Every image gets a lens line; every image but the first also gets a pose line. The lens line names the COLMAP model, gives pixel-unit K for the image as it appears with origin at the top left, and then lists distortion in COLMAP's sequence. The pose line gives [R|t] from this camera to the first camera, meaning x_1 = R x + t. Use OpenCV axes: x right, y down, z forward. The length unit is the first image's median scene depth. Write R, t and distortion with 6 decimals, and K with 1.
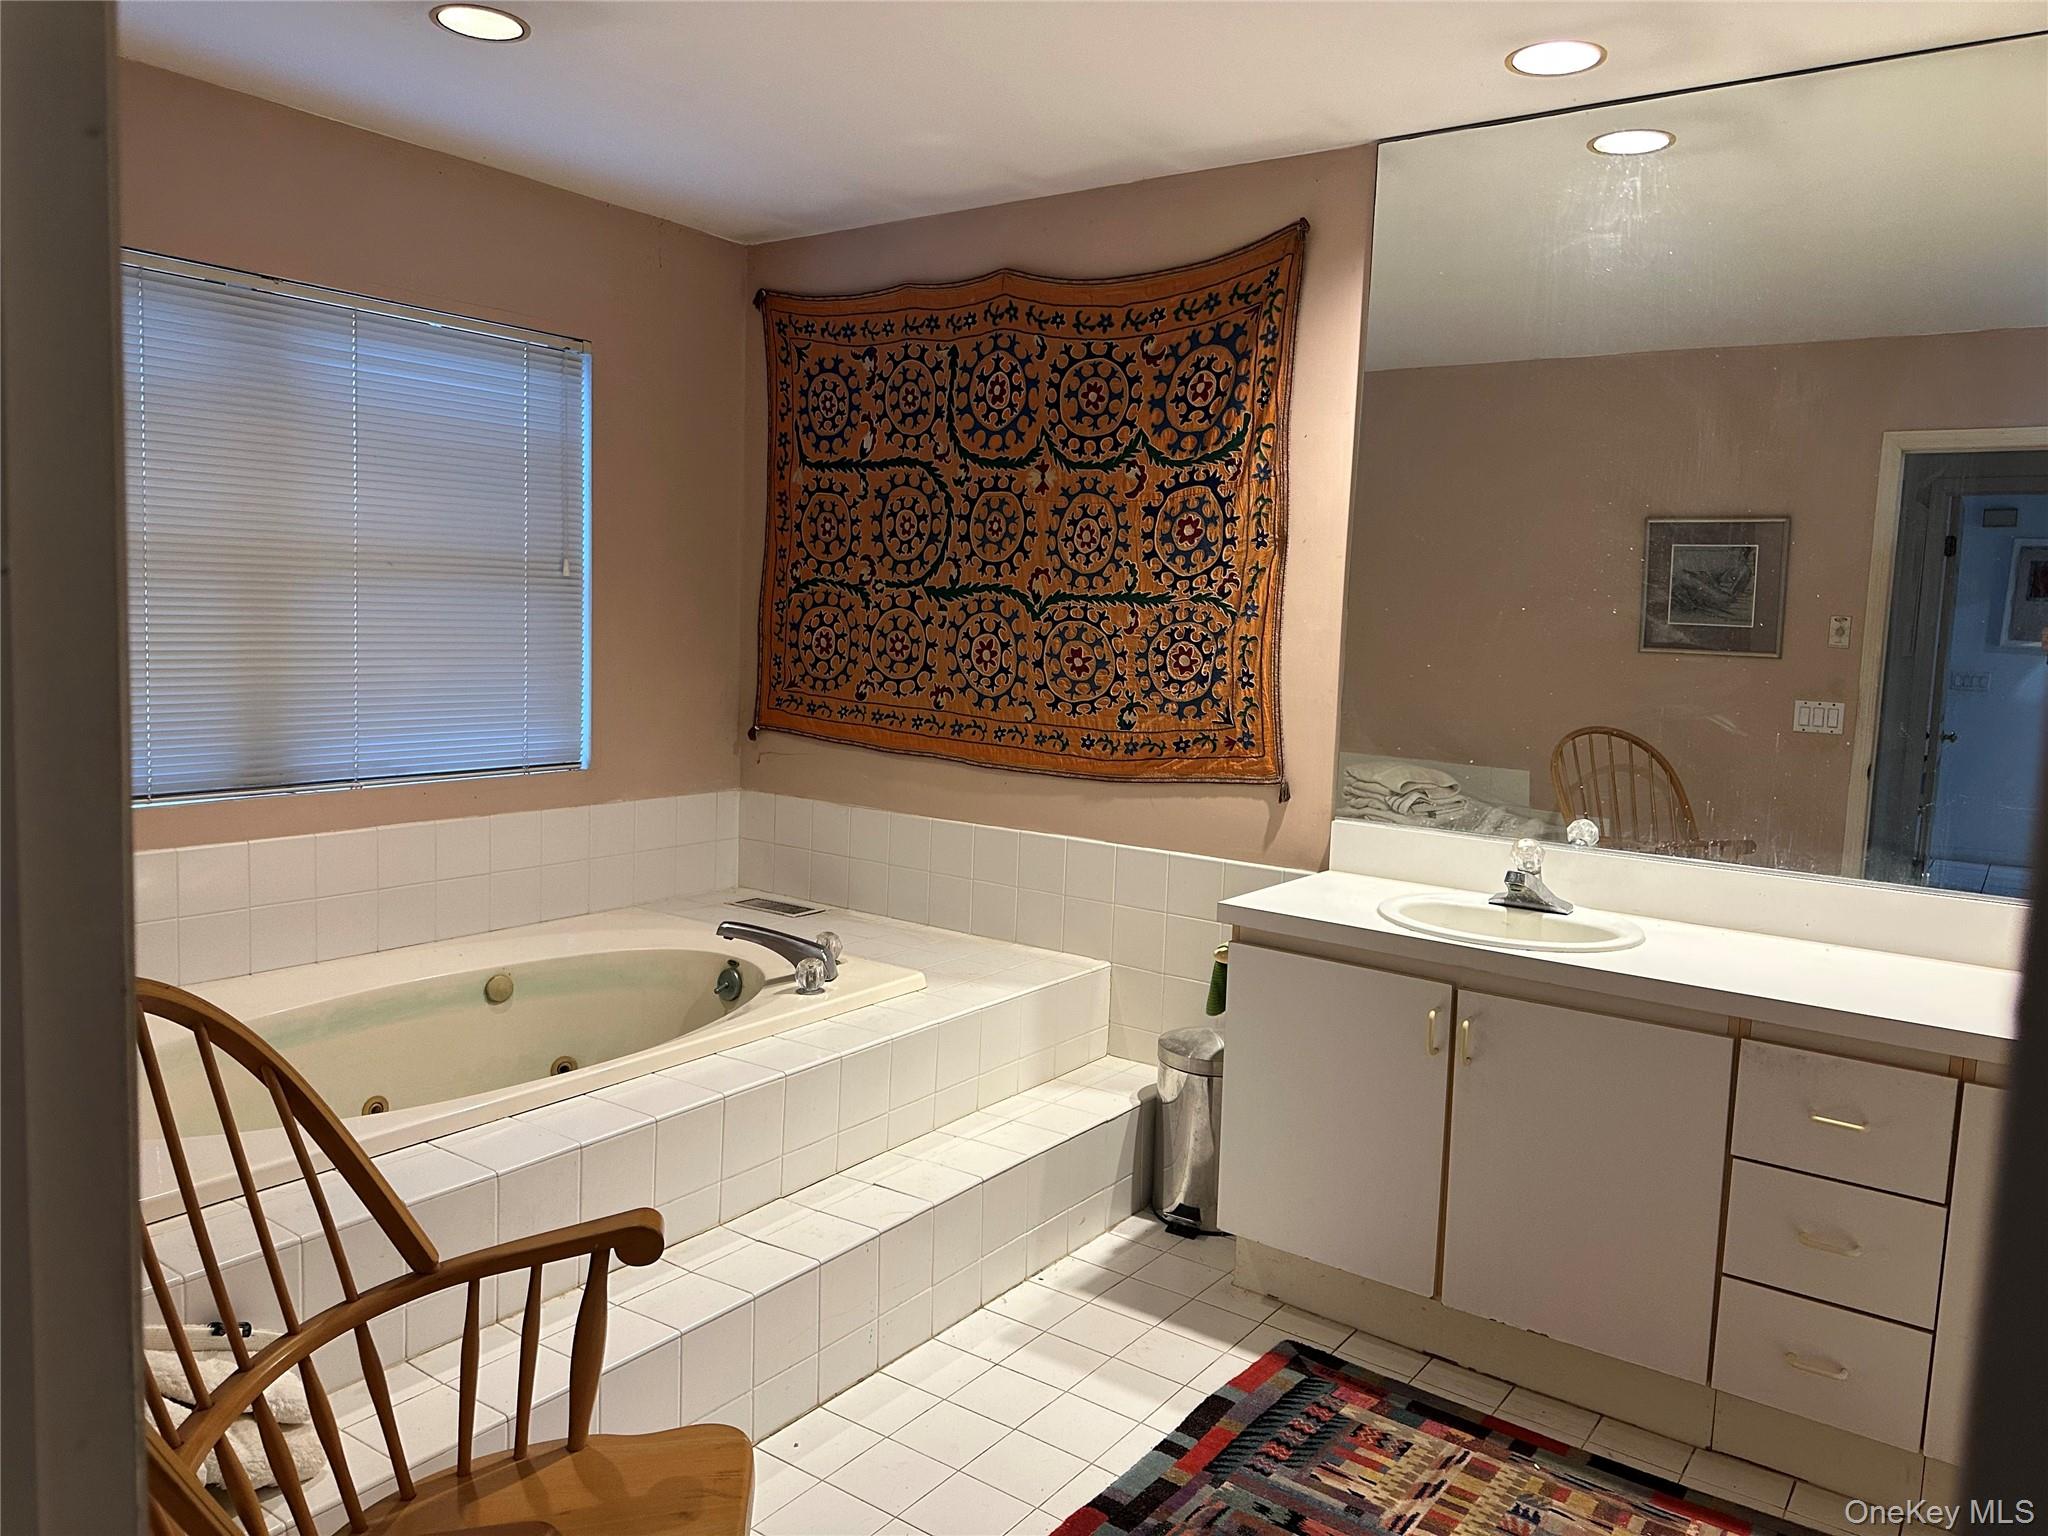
lens RADIAL K [[1452.1, 0, 1031.3], [0, 1452.1, 769.0], [0, 0, 1]] dist [0.070174, -0.096743]
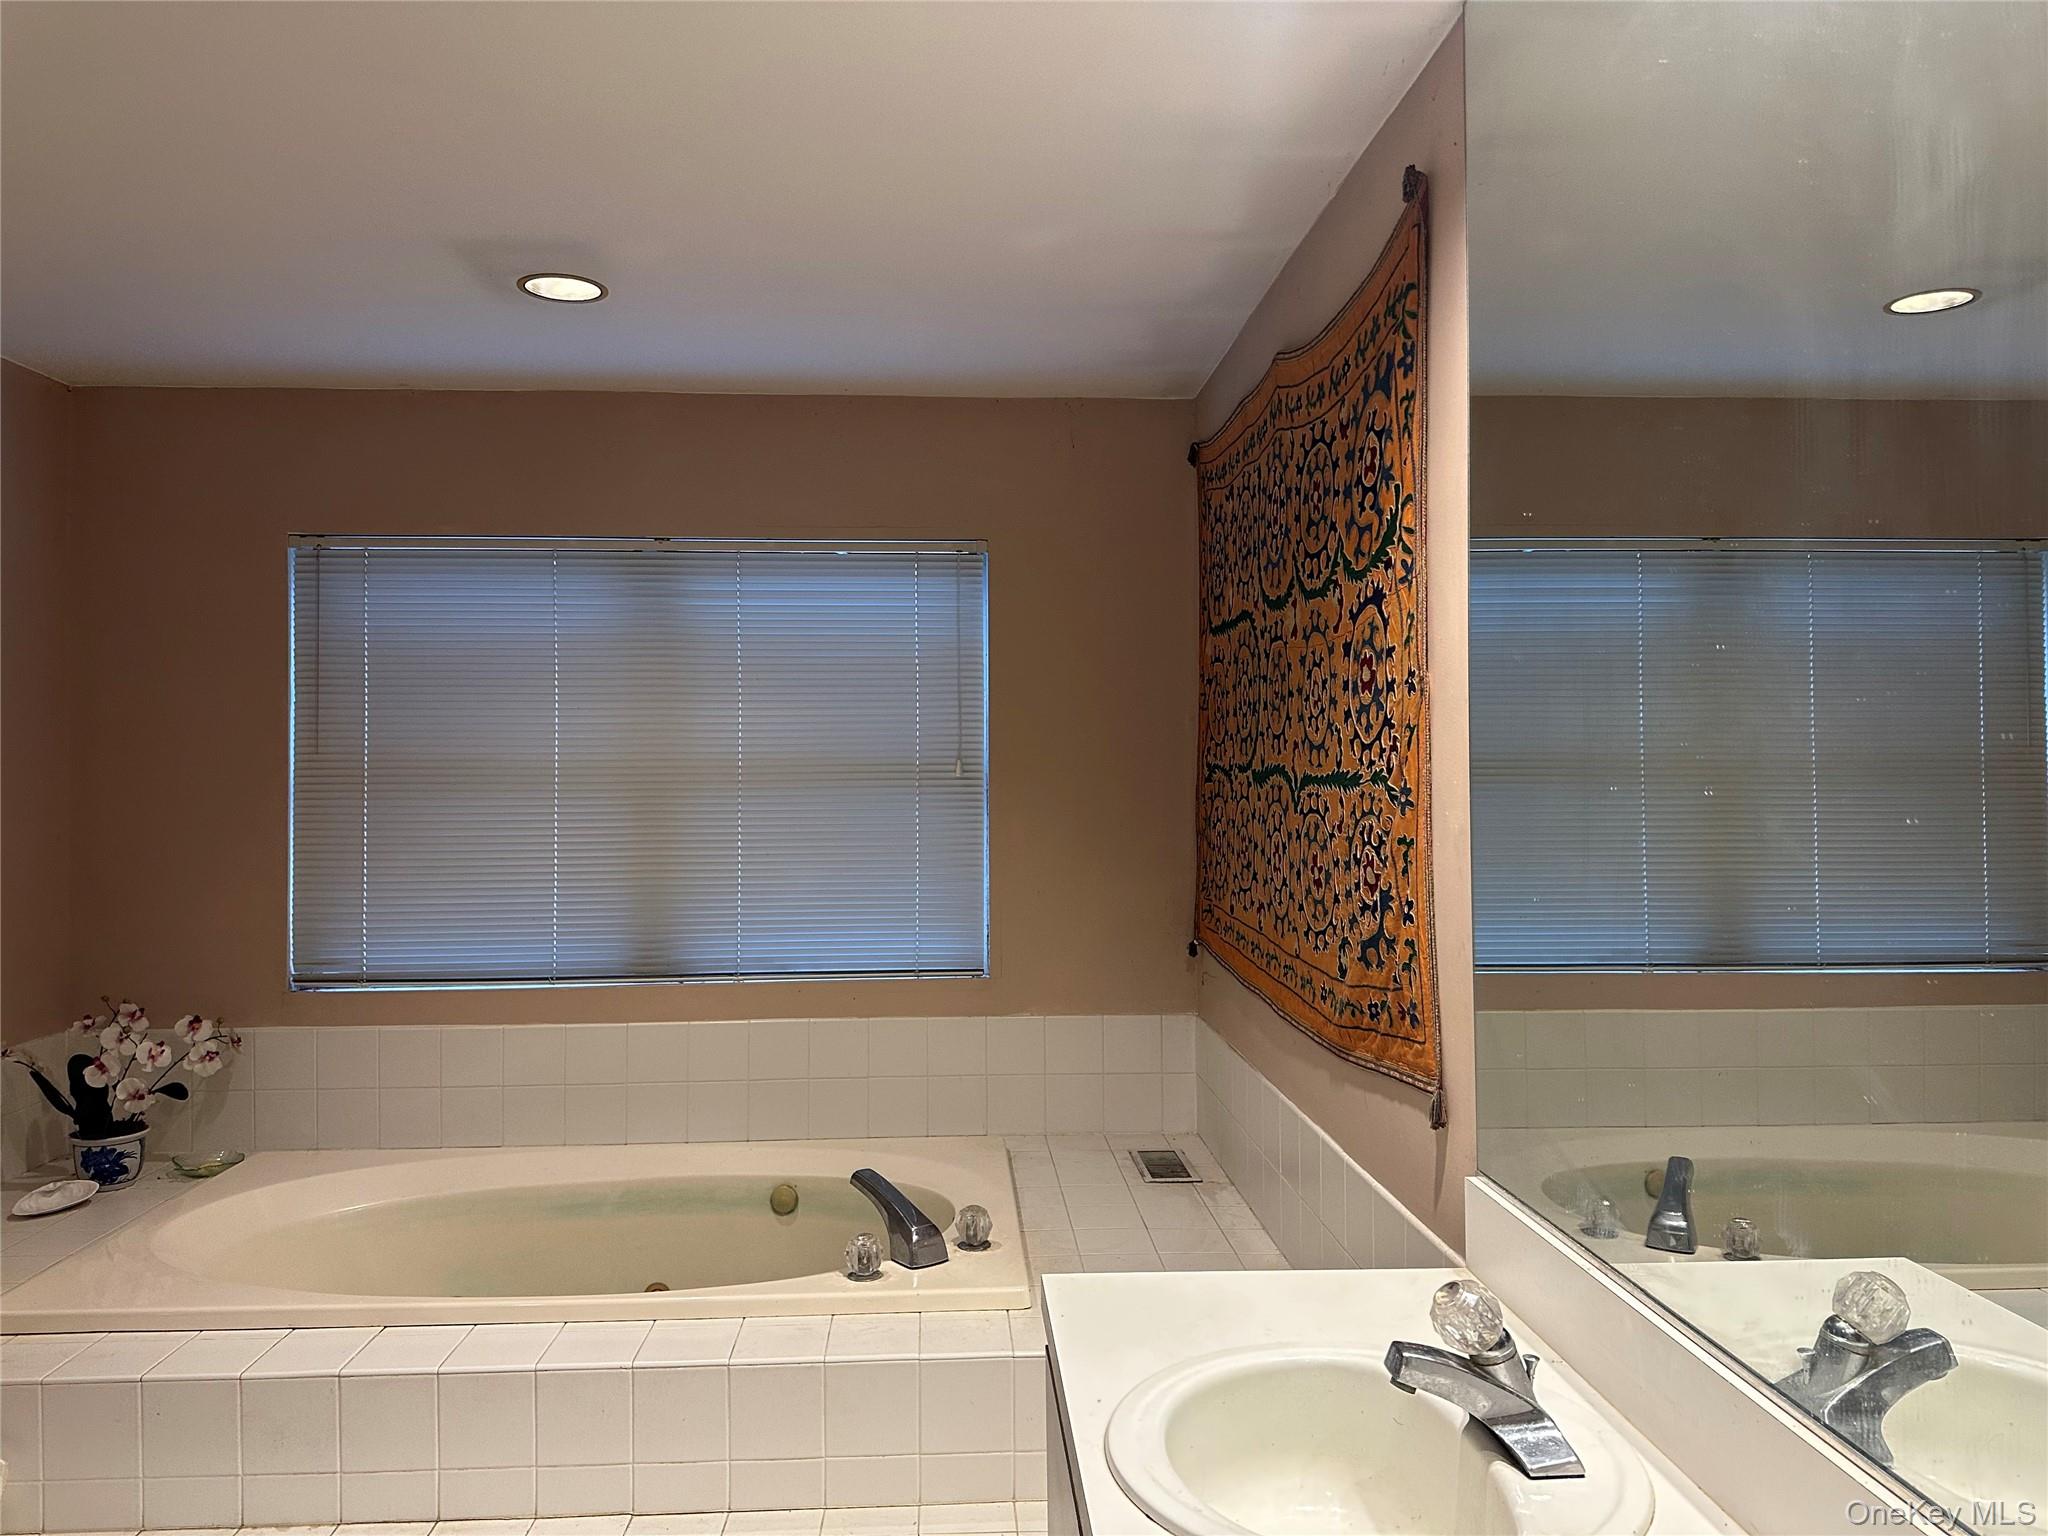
lens RADIAL K [[1452.1, 0, 1005.1], [0, 1452.1, 734.6], [0, 0, 1]] dist [0.070174, -0.096743]
pose [[0.607888, -0.060105, -0.791744, 0.520415], [-0.056282, 0.991361, -0.118471, -0.051366], [0.792025, 0.116578, 0.599254, 0.487083]]
